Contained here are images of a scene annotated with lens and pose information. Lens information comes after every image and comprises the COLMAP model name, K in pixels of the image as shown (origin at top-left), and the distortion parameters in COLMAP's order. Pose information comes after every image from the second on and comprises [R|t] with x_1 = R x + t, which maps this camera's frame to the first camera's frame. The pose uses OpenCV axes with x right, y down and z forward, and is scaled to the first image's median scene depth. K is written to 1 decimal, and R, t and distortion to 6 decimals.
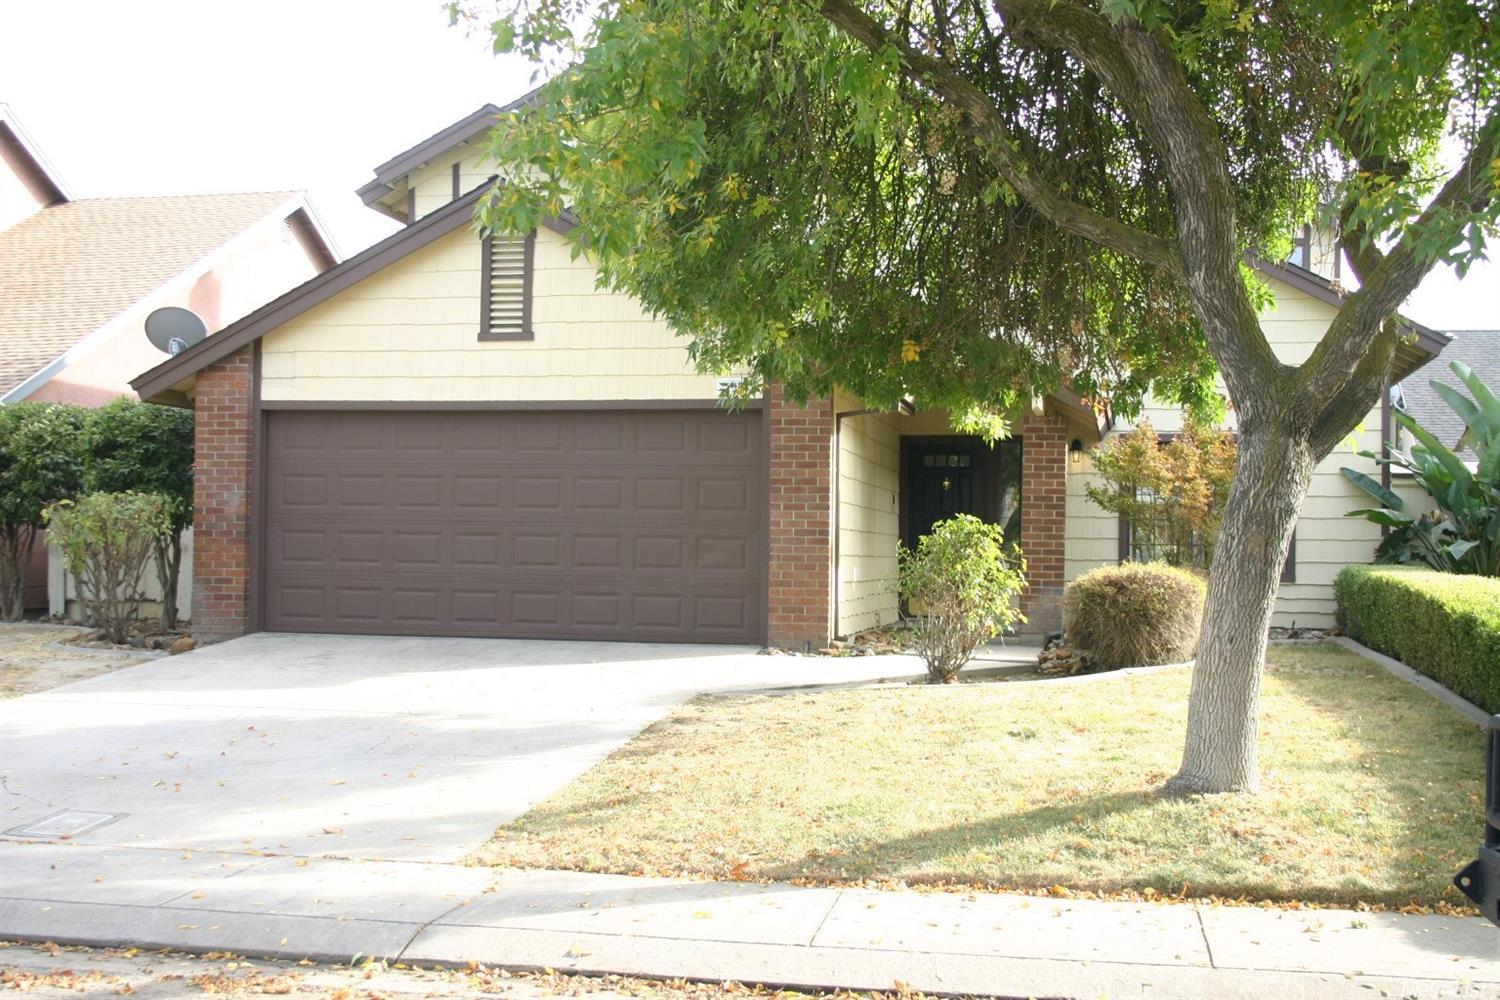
lens RADIAL K [[1939.4, 0, 749.9], [0, 1939.4, 505.9], [0, 0, 1]] dist [-0.053346, 0.000000]
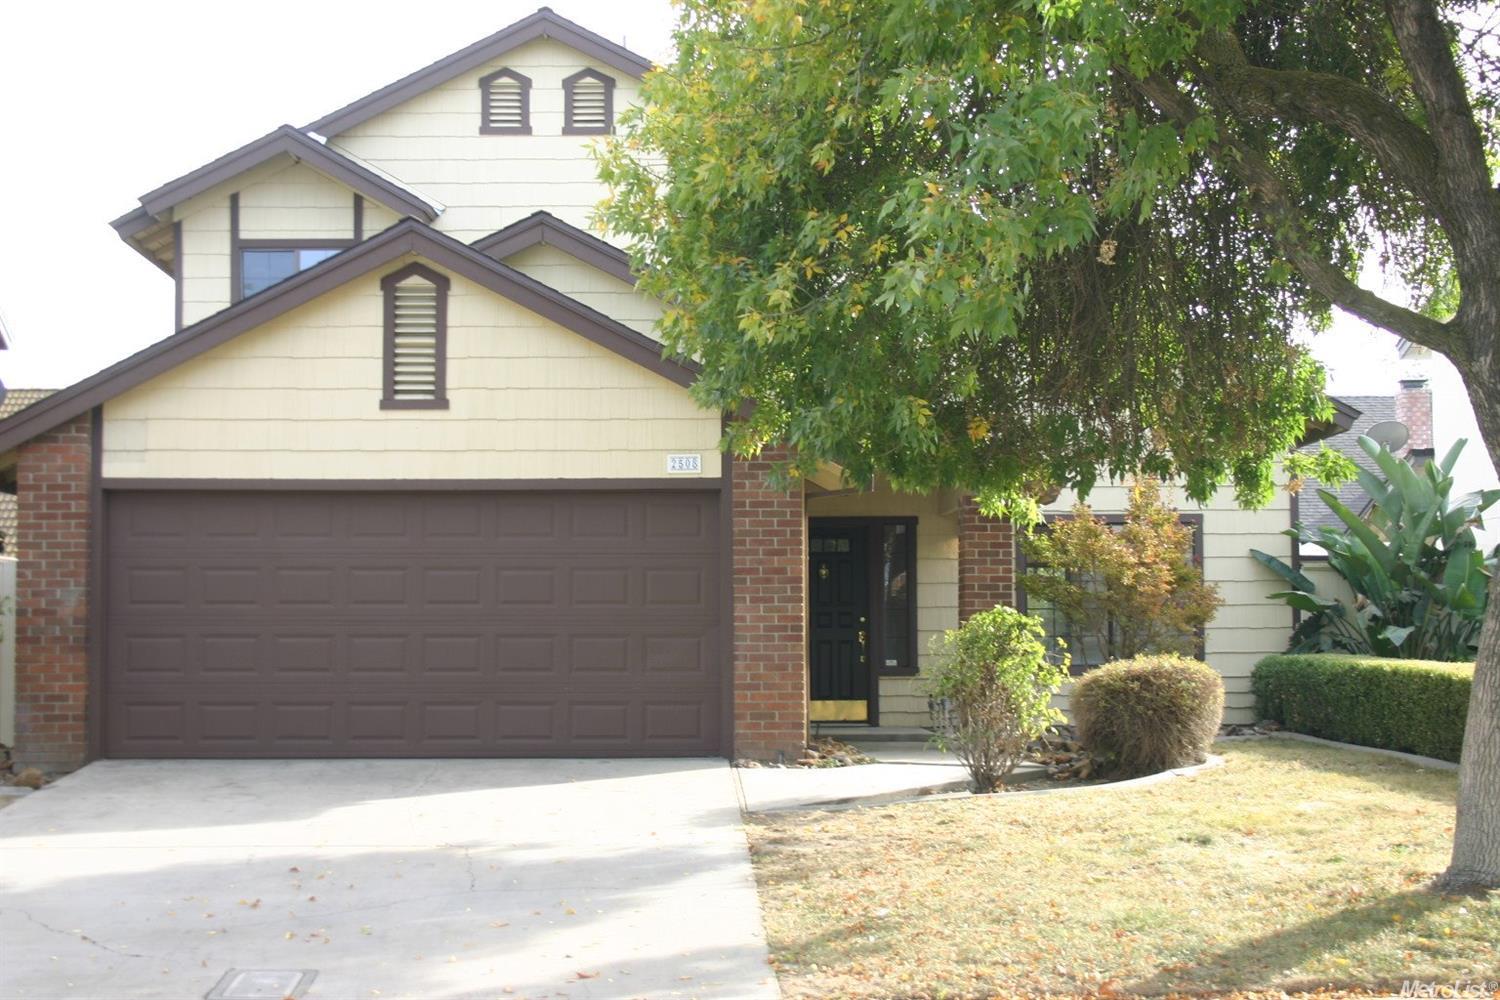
lens RADIAL K [[2328.4, 0, 750.0], [0, 2328.4, 499.9], [0, 0, 1]] dist [-0.015845, 0.000000]
pose [[0.969776, -0.001423, 0.243994, -0.232374], [0.011310, 0.999170, -0.039126, -0.003294], [-0.243736, 0.040703, 0.968987, -0.030966]]
